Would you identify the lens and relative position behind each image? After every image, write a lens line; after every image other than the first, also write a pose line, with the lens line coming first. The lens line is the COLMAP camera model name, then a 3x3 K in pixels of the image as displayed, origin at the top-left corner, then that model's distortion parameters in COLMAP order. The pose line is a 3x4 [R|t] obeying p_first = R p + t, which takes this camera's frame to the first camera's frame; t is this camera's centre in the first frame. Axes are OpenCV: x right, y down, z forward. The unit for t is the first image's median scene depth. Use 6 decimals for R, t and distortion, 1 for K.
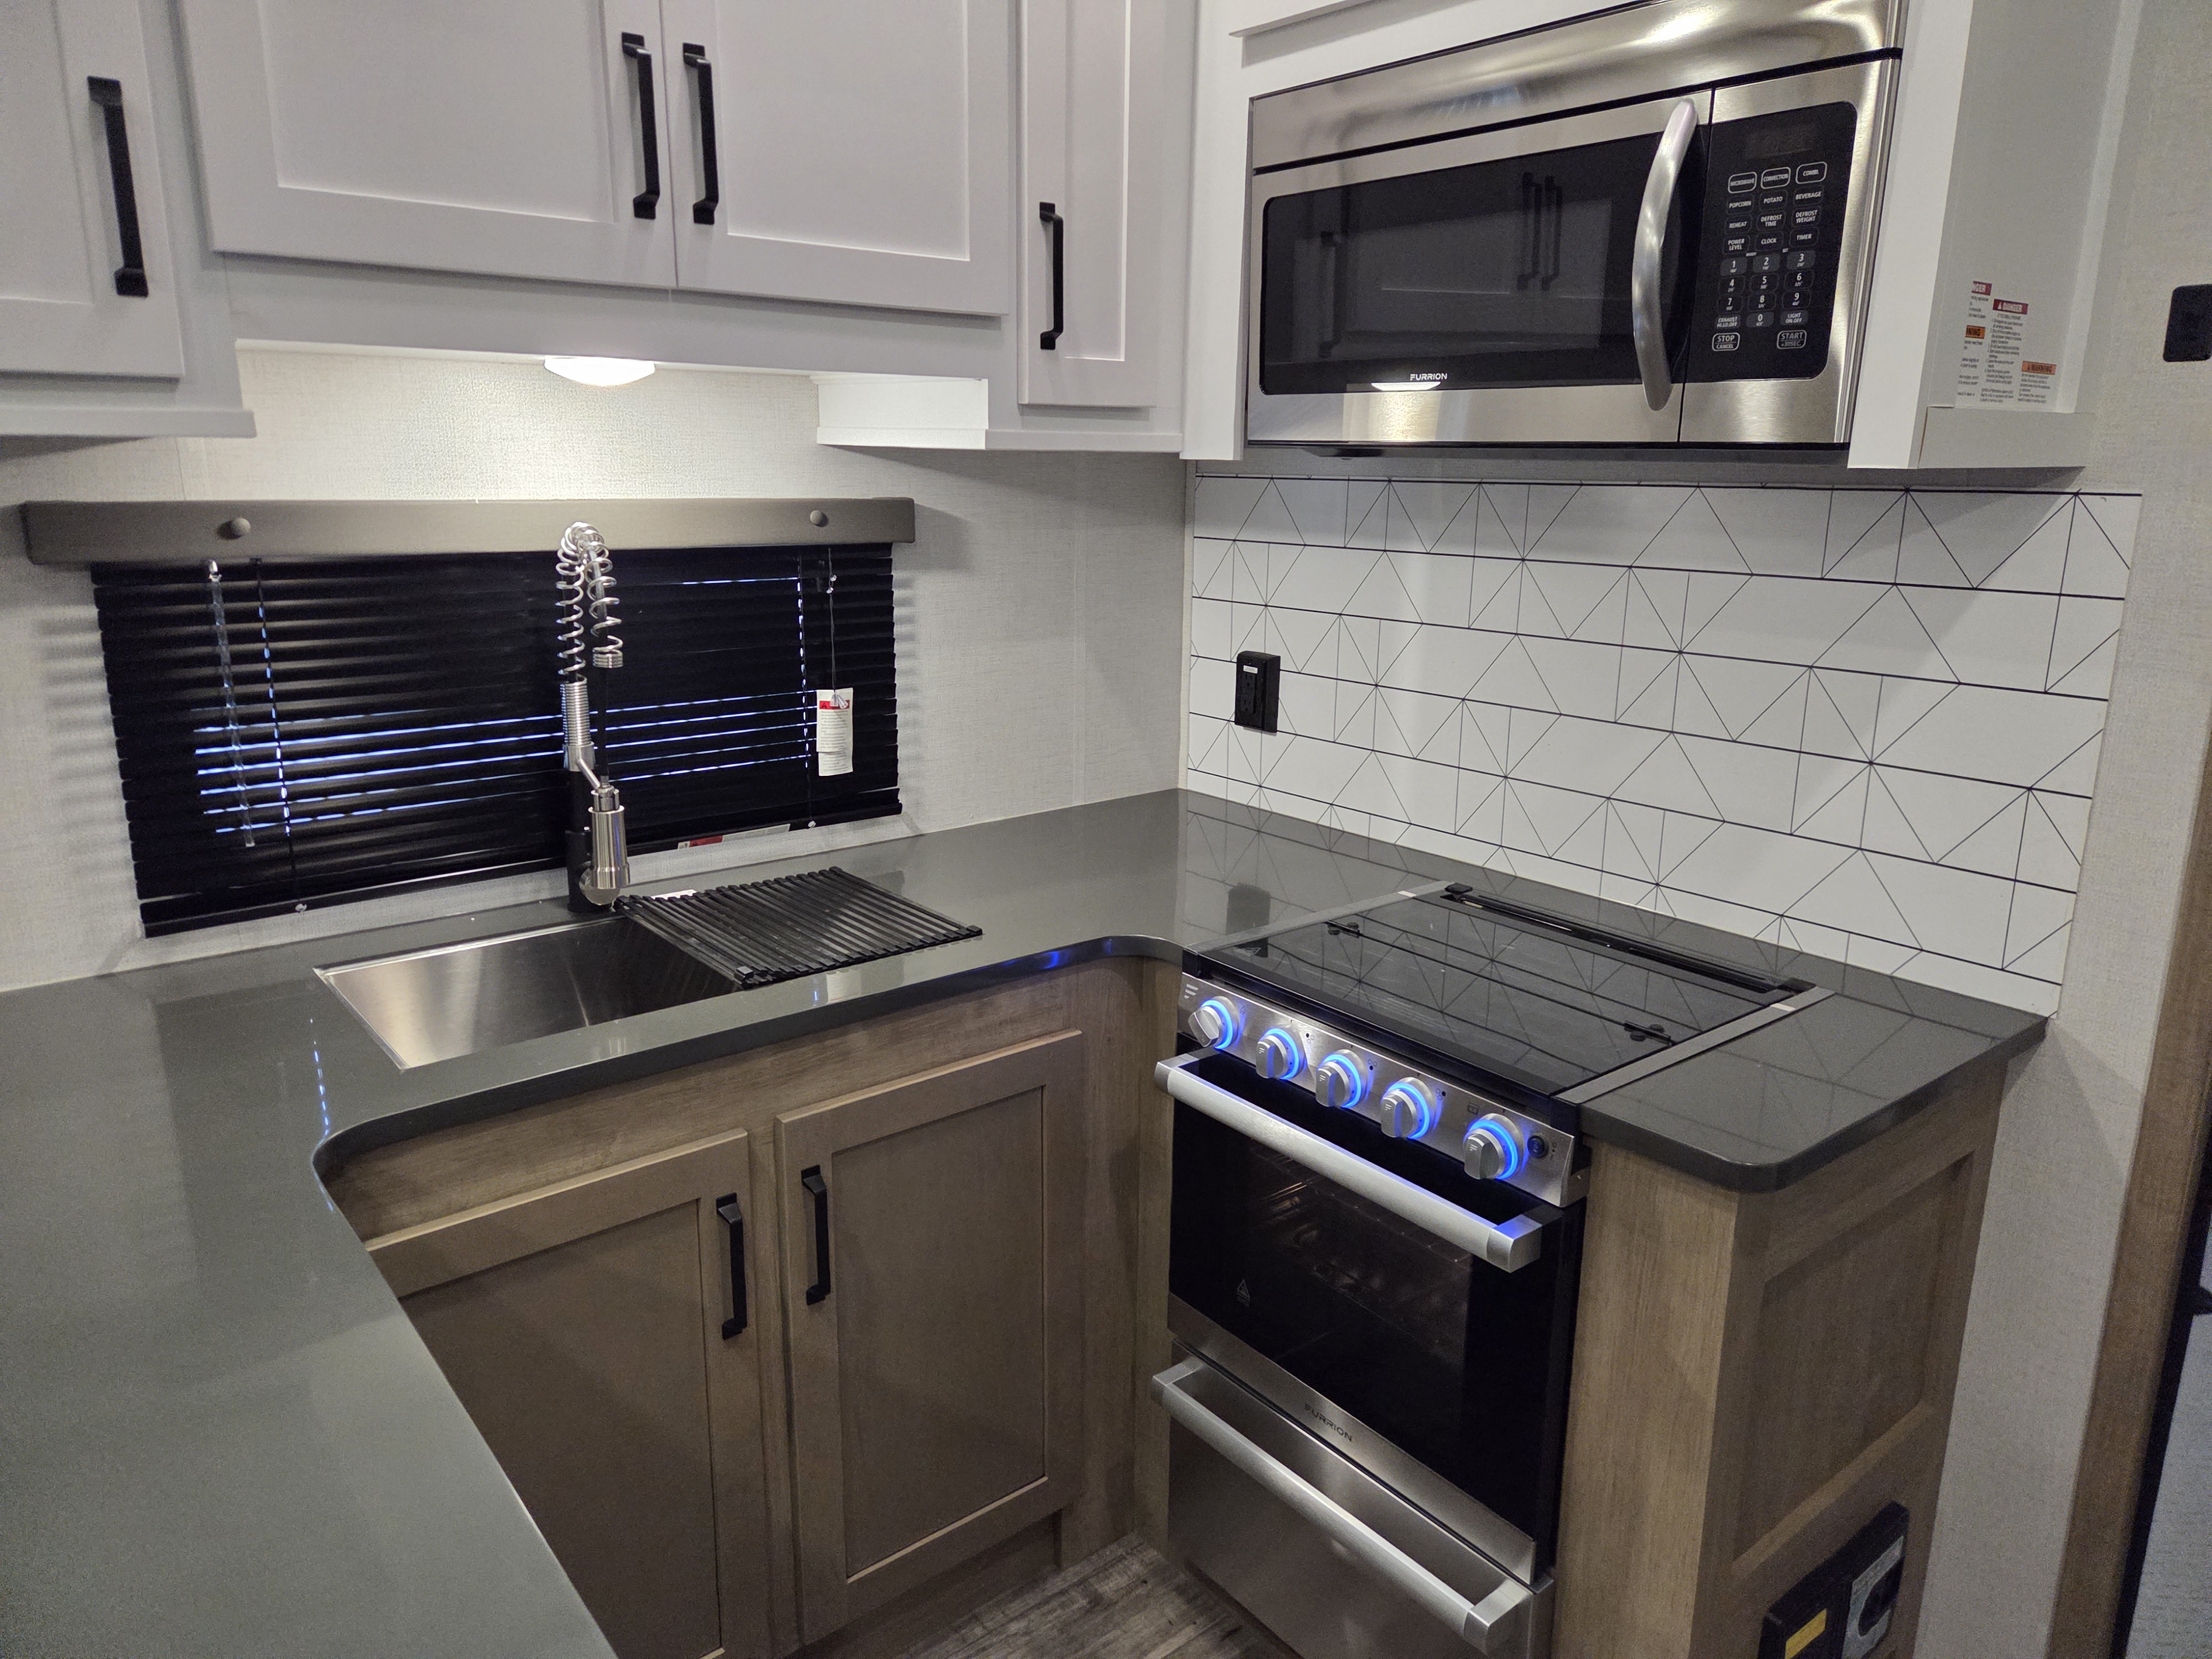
lens RADIAL K [[1482.9, 0, 1107.5], [0, 1482.9, 813.2], [0, 0, 1]] dist [0.065833, -0.061190]
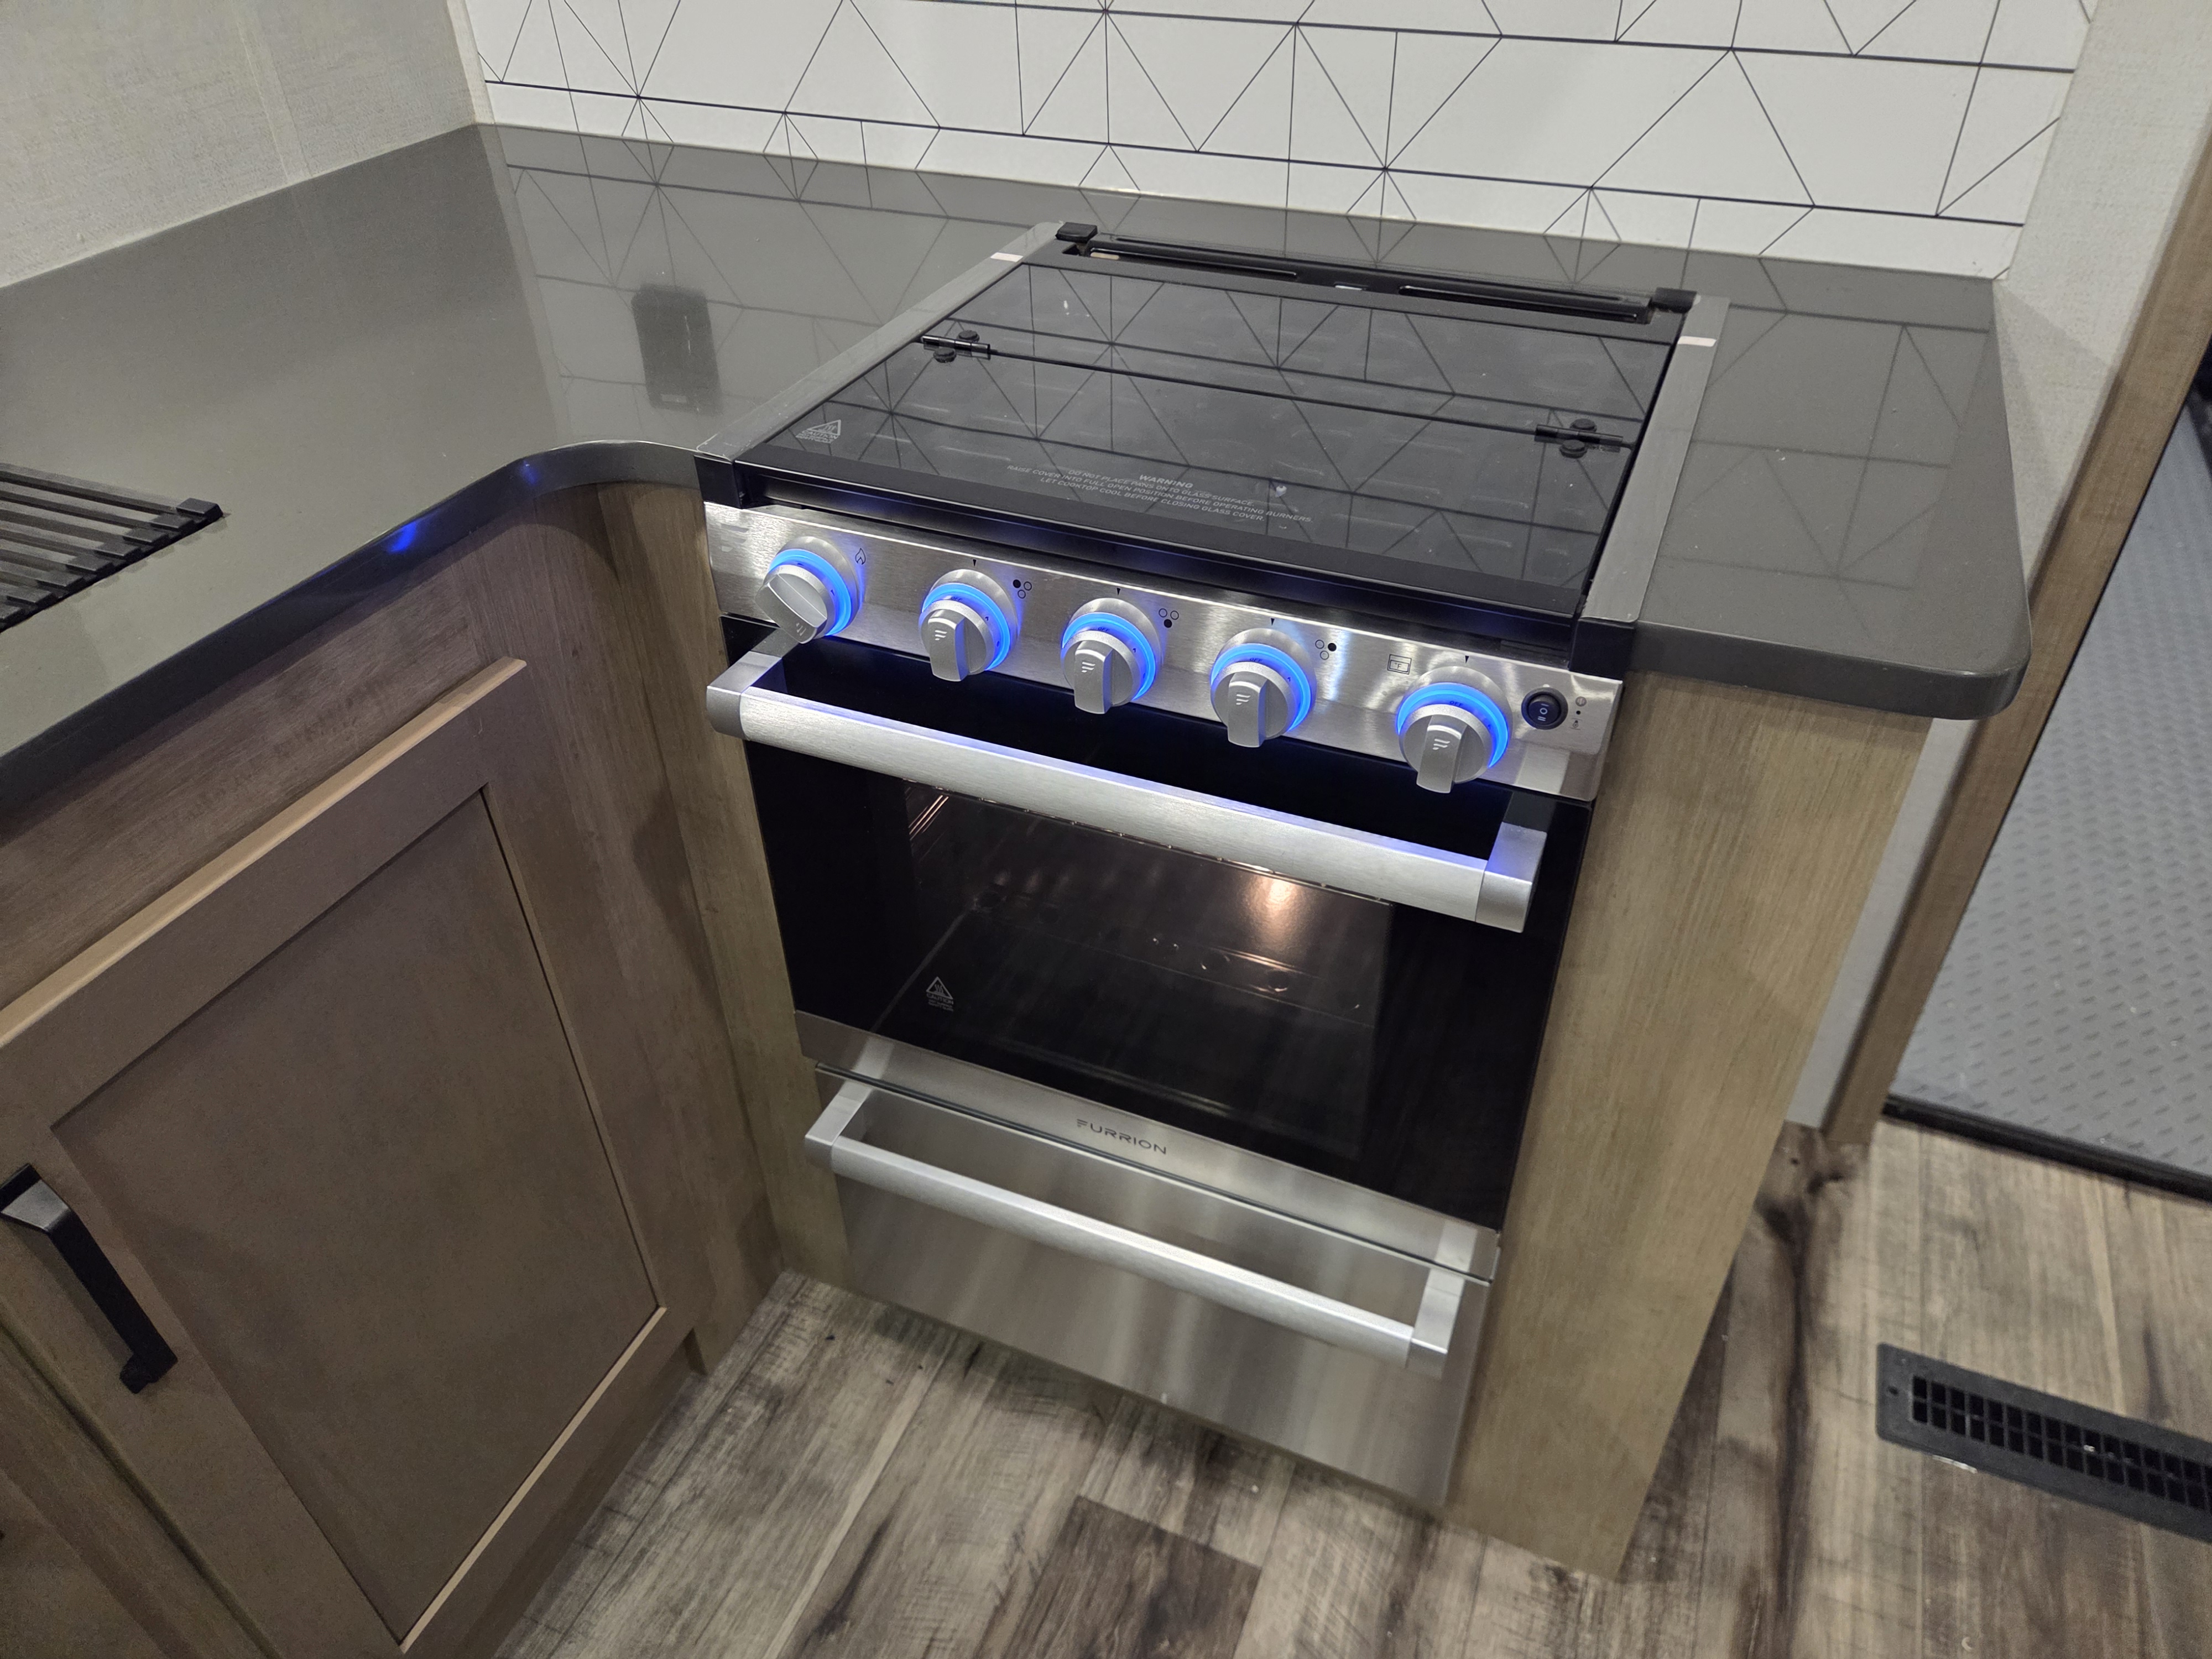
lens RADIAL K [[1482.9, 0, 1119.0], [0, 1482.9, 794.1], [0, 0, 1]] dist [0.065833, -0.061190]
pose [[0.874478, -0.309012, 0.373898, -0.044464], [0.134475, 0.895049, 0.425210, 0.000319], [-0.466052, -0.321556, 0.824256, 0.476766]]
